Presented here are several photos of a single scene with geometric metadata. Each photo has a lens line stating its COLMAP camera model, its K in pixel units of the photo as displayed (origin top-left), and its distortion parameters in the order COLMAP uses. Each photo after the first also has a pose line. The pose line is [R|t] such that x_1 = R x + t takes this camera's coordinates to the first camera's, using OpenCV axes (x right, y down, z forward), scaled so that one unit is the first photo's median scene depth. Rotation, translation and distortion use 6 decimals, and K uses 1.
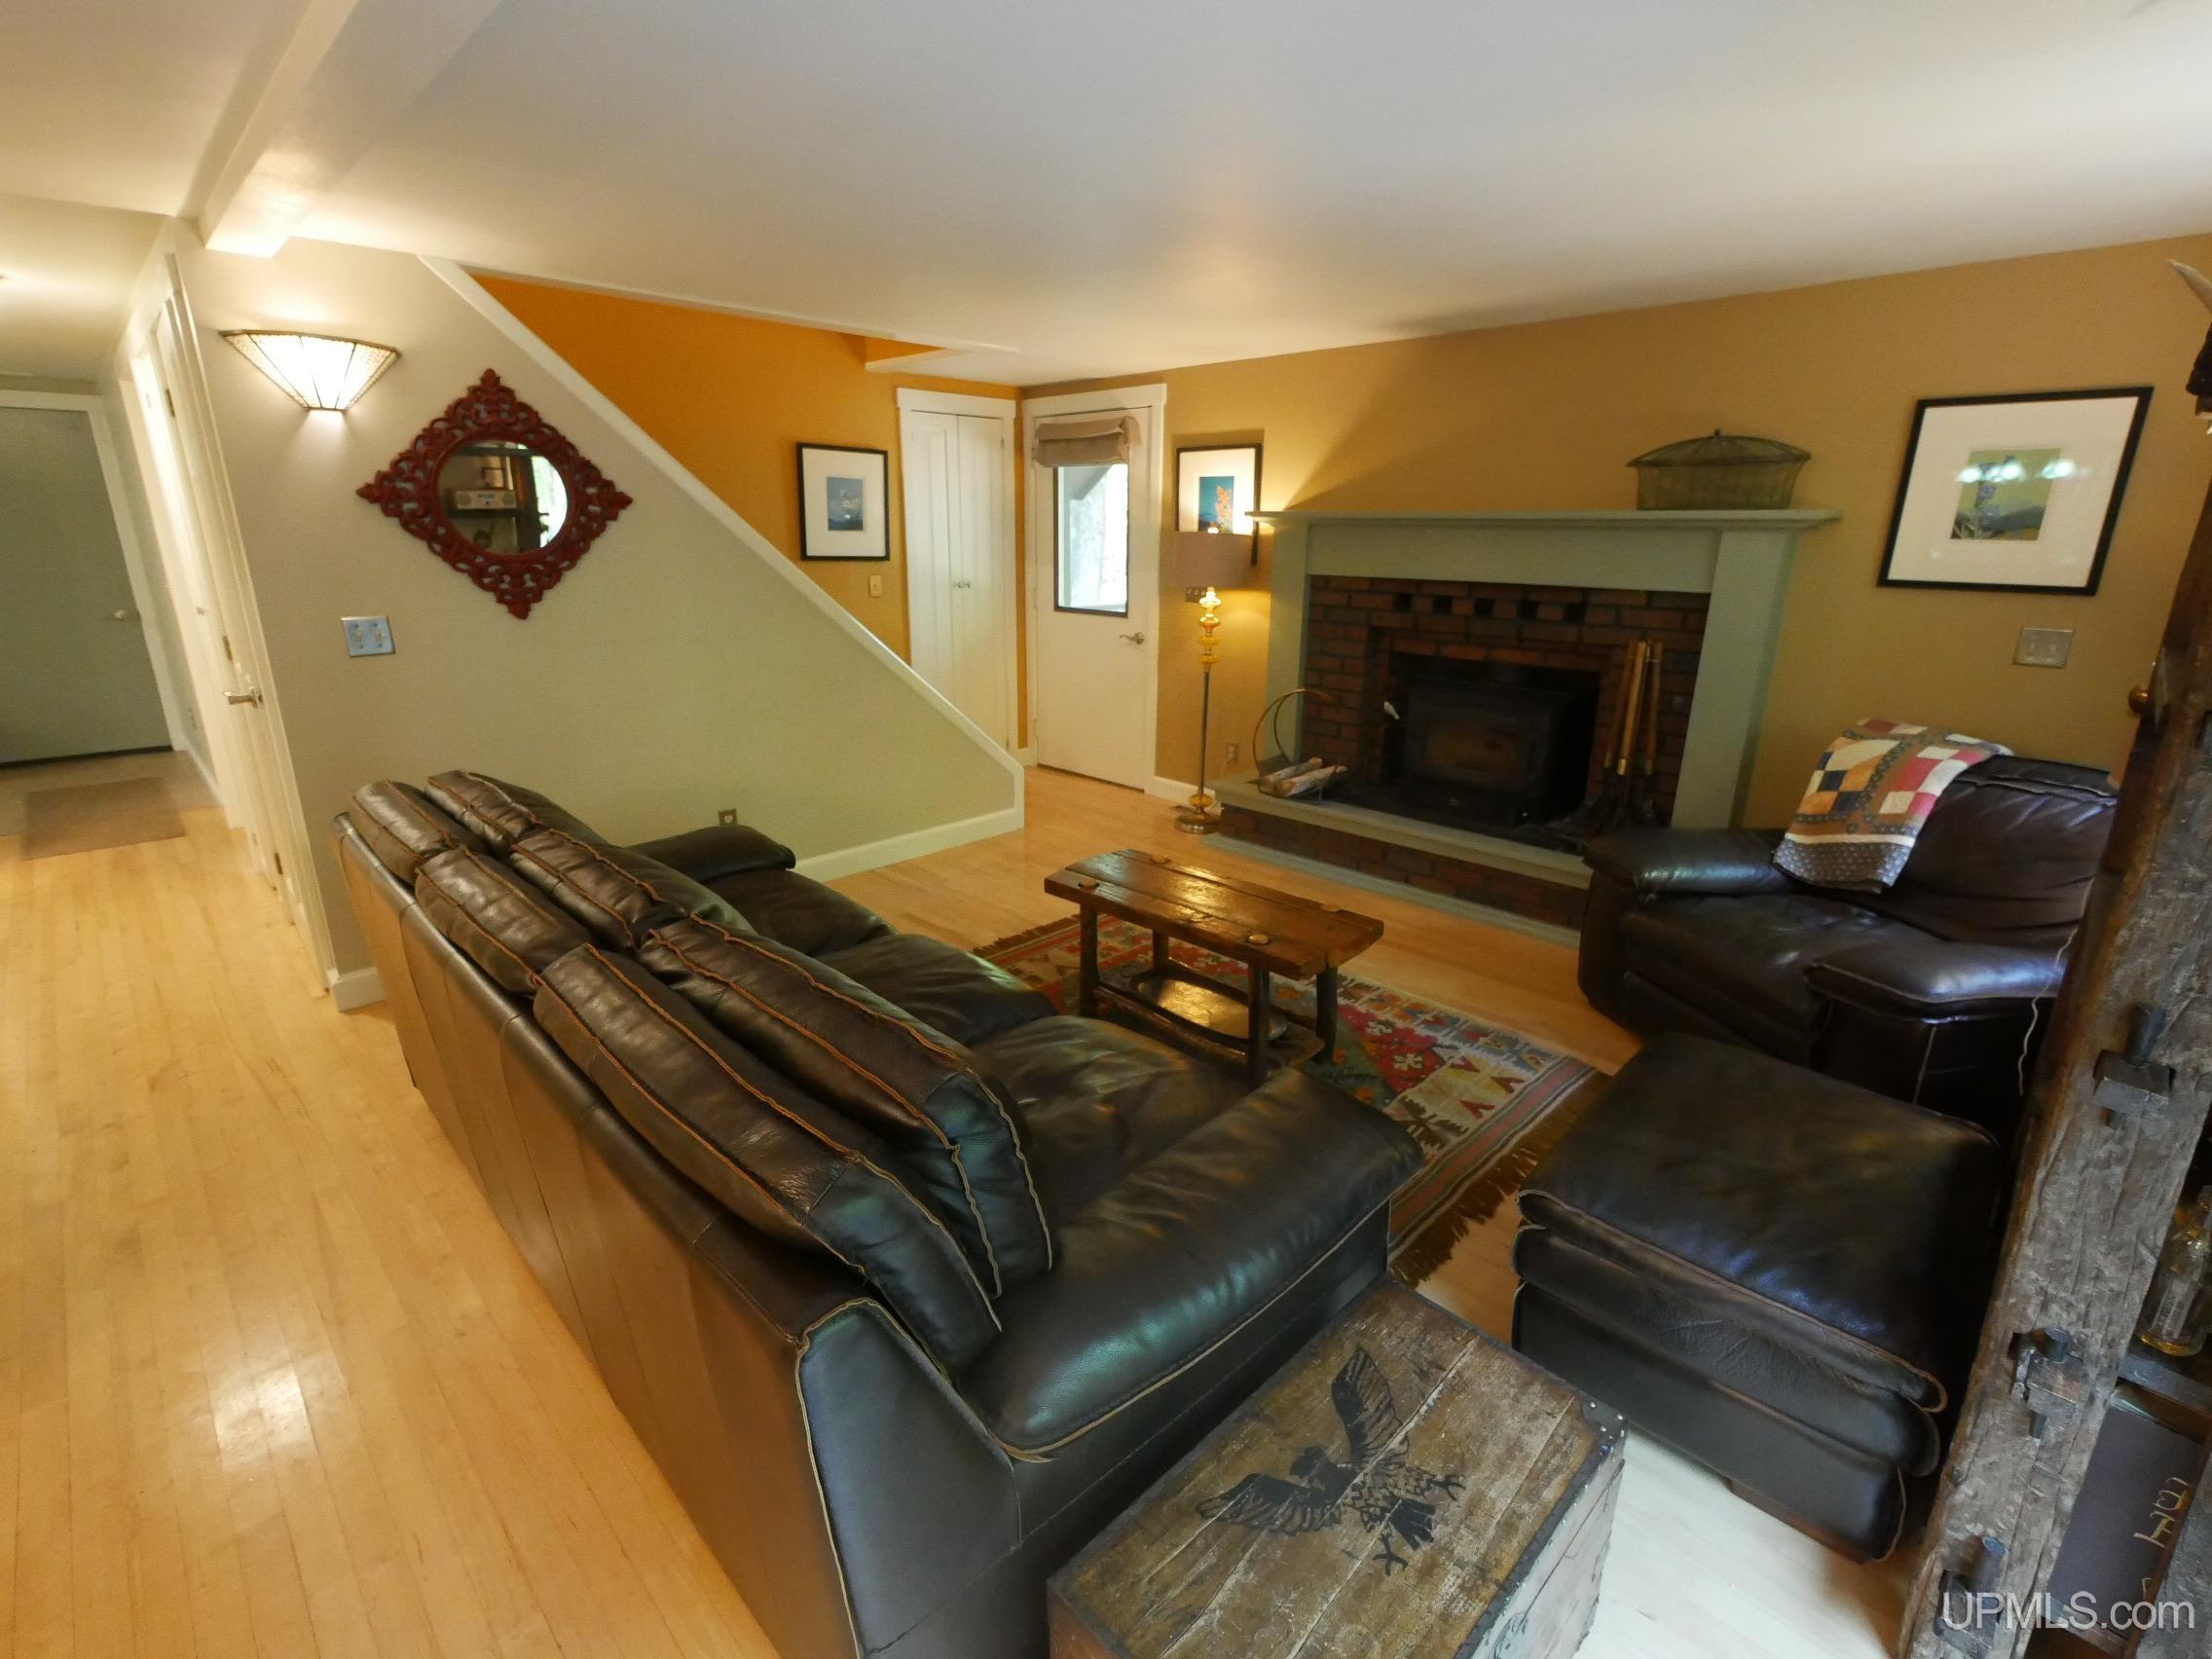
lens RADIAL K [[1013.7, 0, 1105.2], [0, 1013.7, 826.4], [0, 0, 1]] dist [-0.010927, 0.000502]
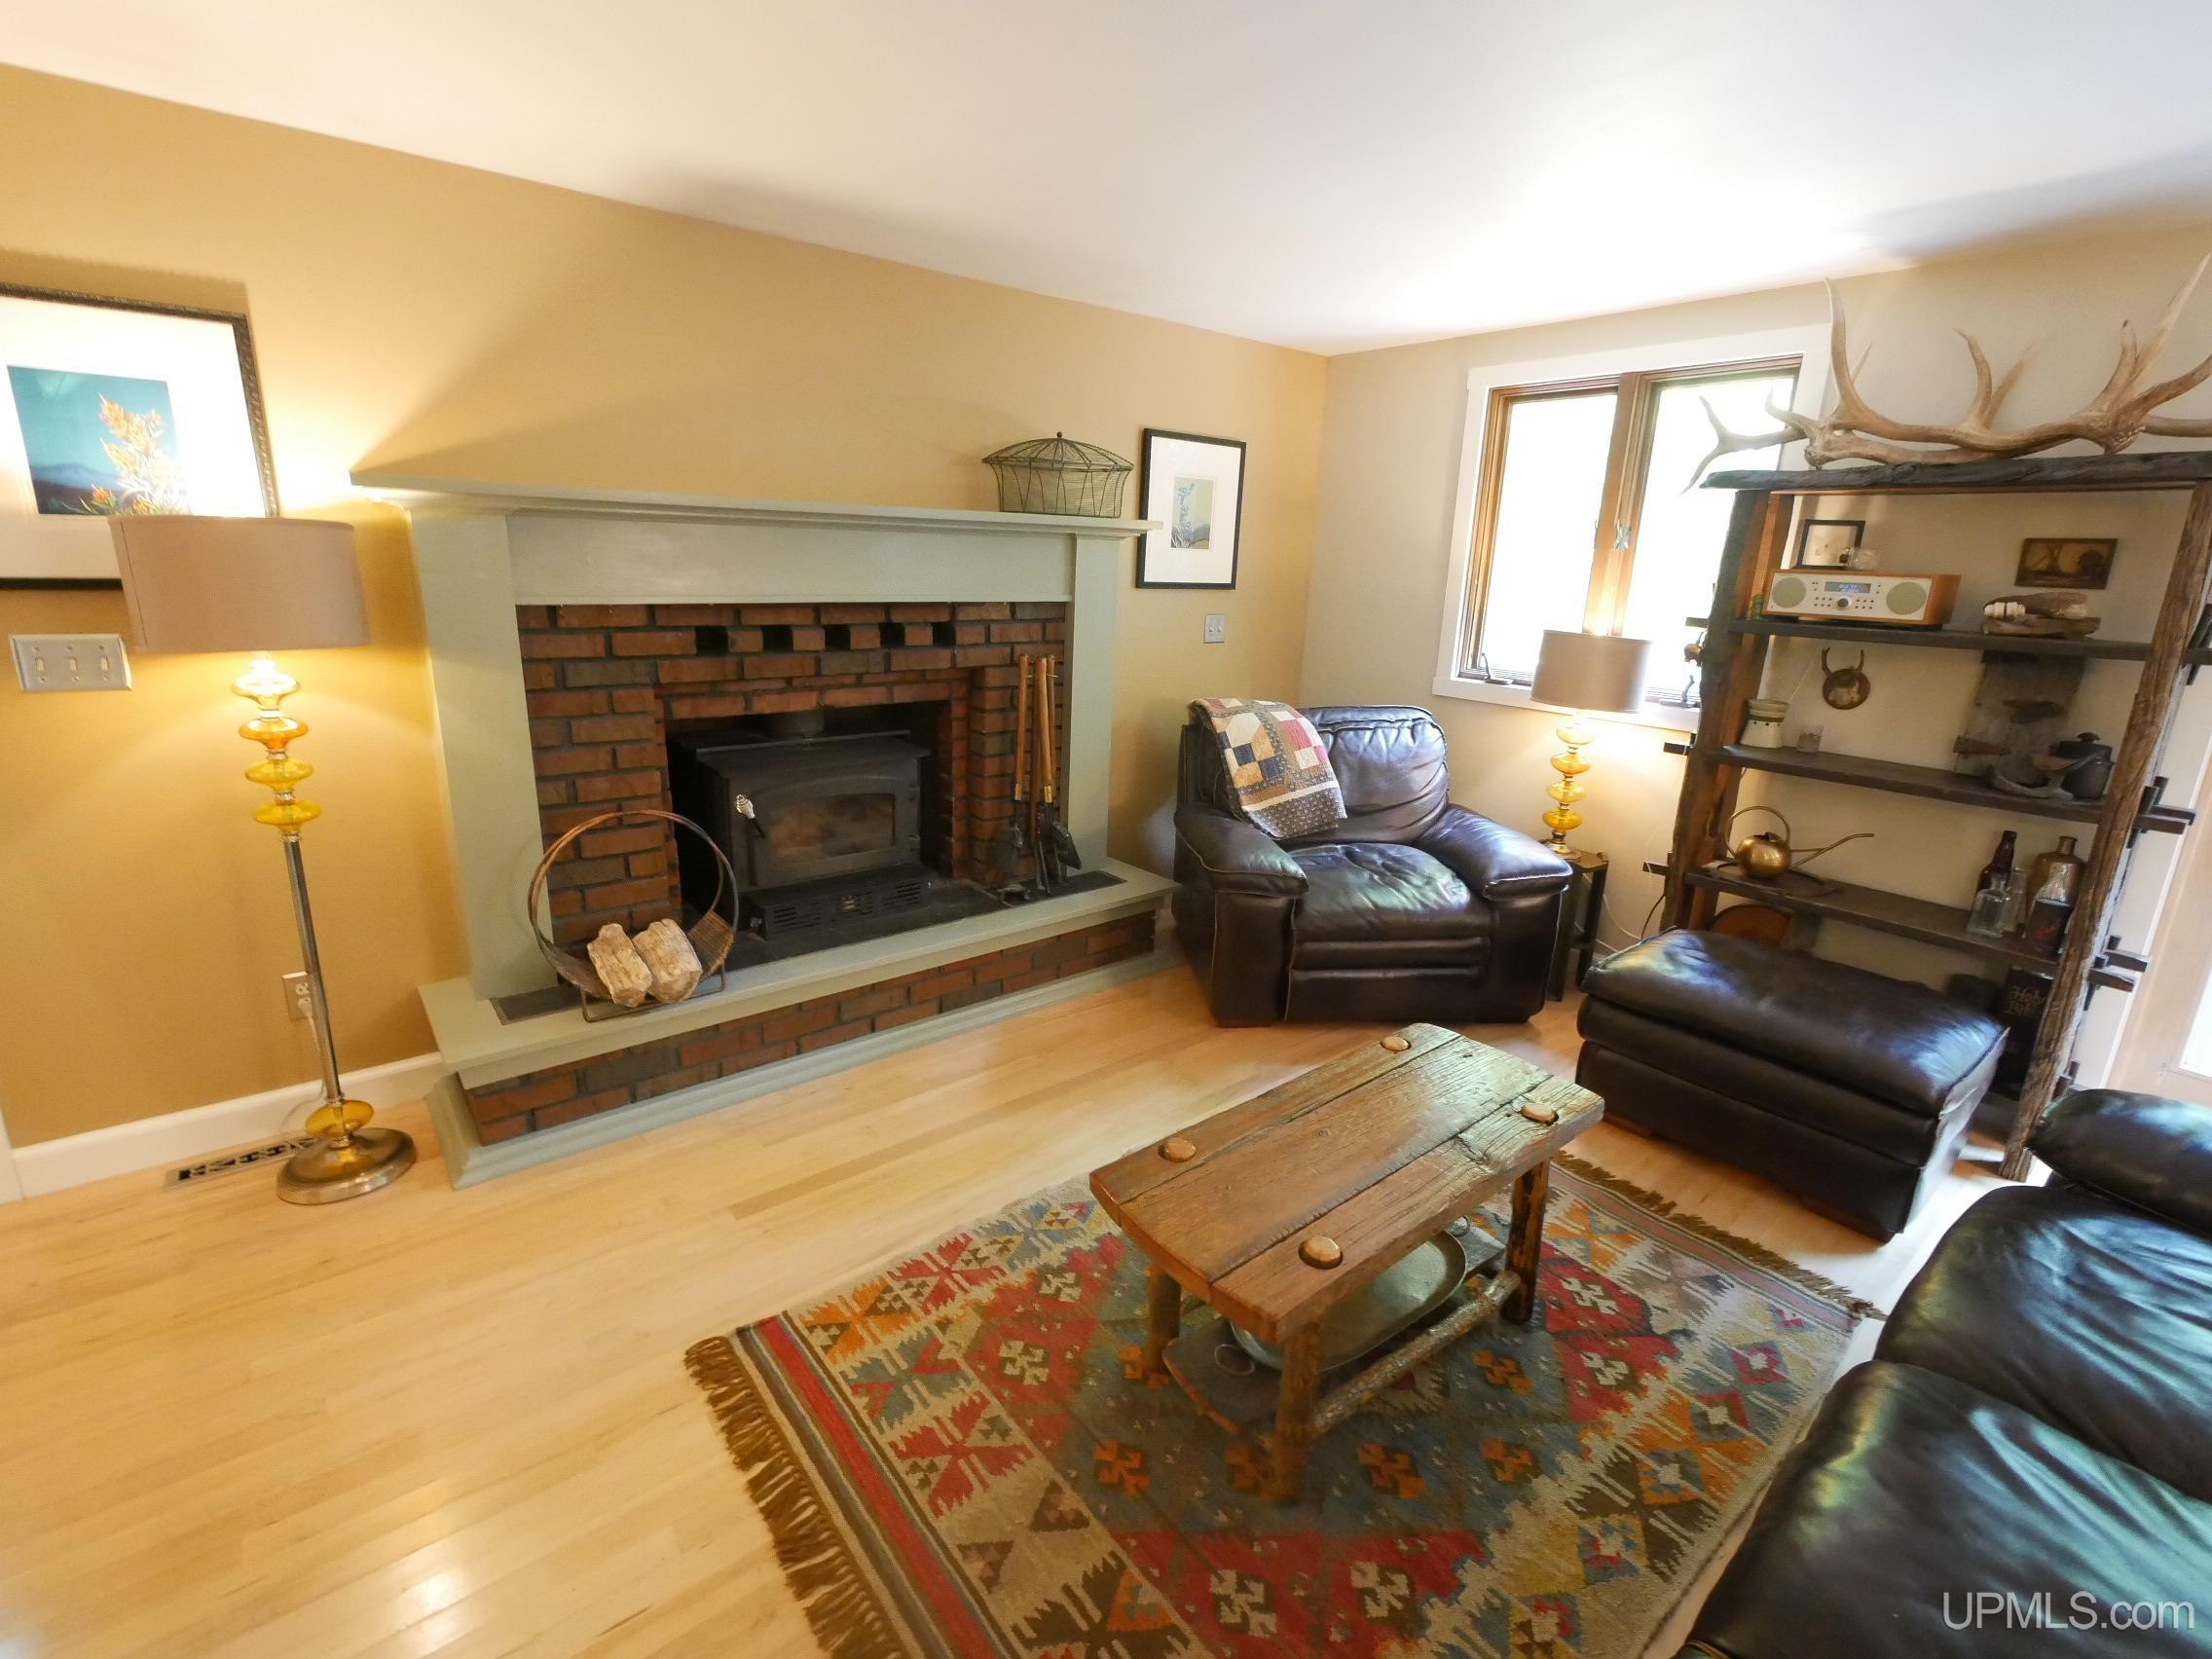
lens RADIAL K [[1013.7, 0, 1105.9], [0, 1013.7, 825.0], [0, 0, 1]] dist [-0.010927, 0.000502]
pose [[0.095173, -0.261219, 0.960576, -0.336556], [0.252025, 0.939842, 0.230610, -0.207985], [-0.963029, 0.220141, 0.155282, 0.729919]]
